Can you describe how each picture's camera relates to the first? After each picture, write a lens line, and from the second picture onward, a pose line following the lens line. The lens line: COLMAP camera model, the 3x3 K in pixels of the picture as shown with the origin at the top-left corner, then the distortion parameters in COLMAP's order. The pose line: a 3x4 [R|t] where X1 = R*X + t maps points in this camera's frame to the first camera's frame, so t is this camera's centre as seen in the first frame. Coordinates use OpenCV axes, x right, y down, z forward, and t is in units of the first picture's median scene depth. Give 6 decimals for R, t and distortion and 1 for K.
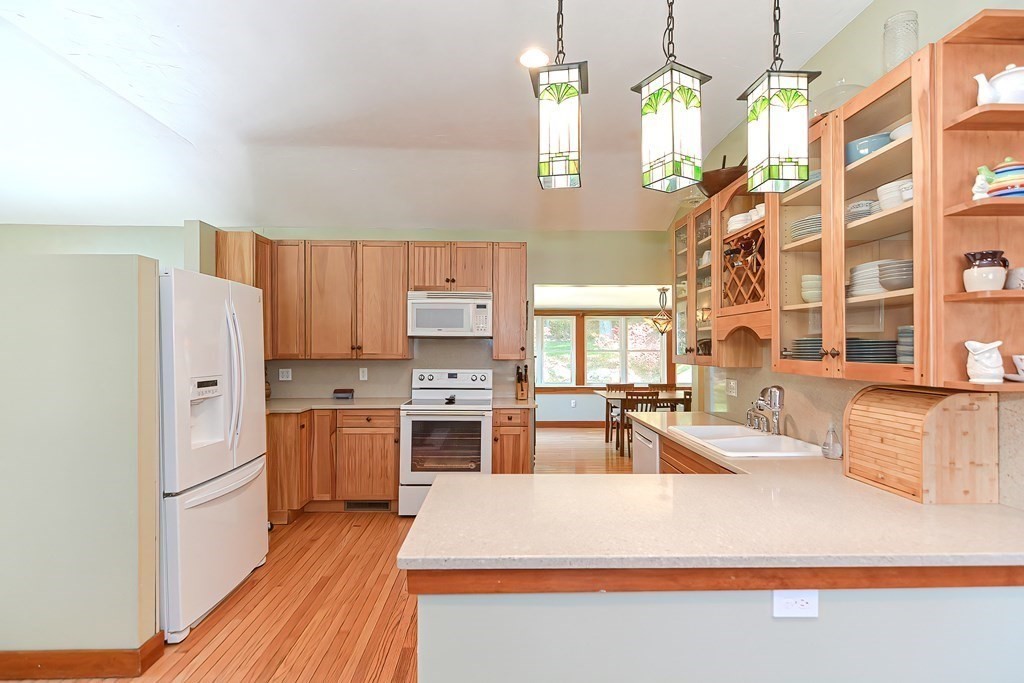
lens RADIAL K [[493.4, 0, 521.7], [0, 493.4, 345.2], [0, 0, 1]] dist [0.003649, 0.000191]
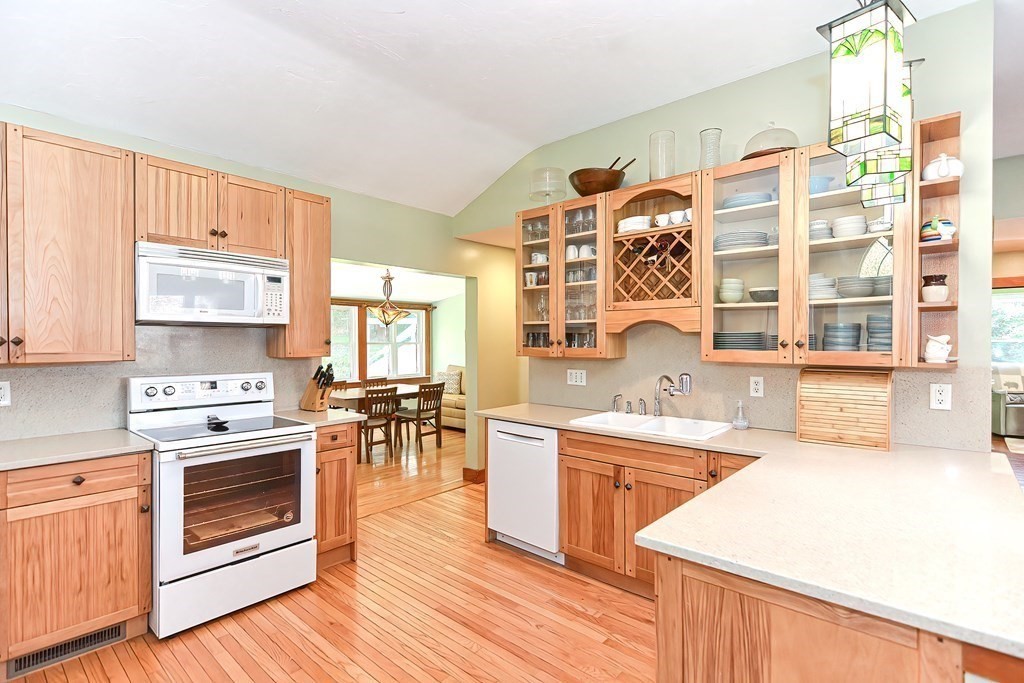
lens RADIAL K [[493.4, 0, 521.7], [0, 493.4, 345.2], [0, 0, 1]] dist [0.003649, 0.000191]
pose [[0.686106, -0.010228, 0.727430, -0.356824], [-0.002839, 0.999856, 0.016736, -0.000966], [-0.727496, -0.013548, 0.685978, 0.303600]]
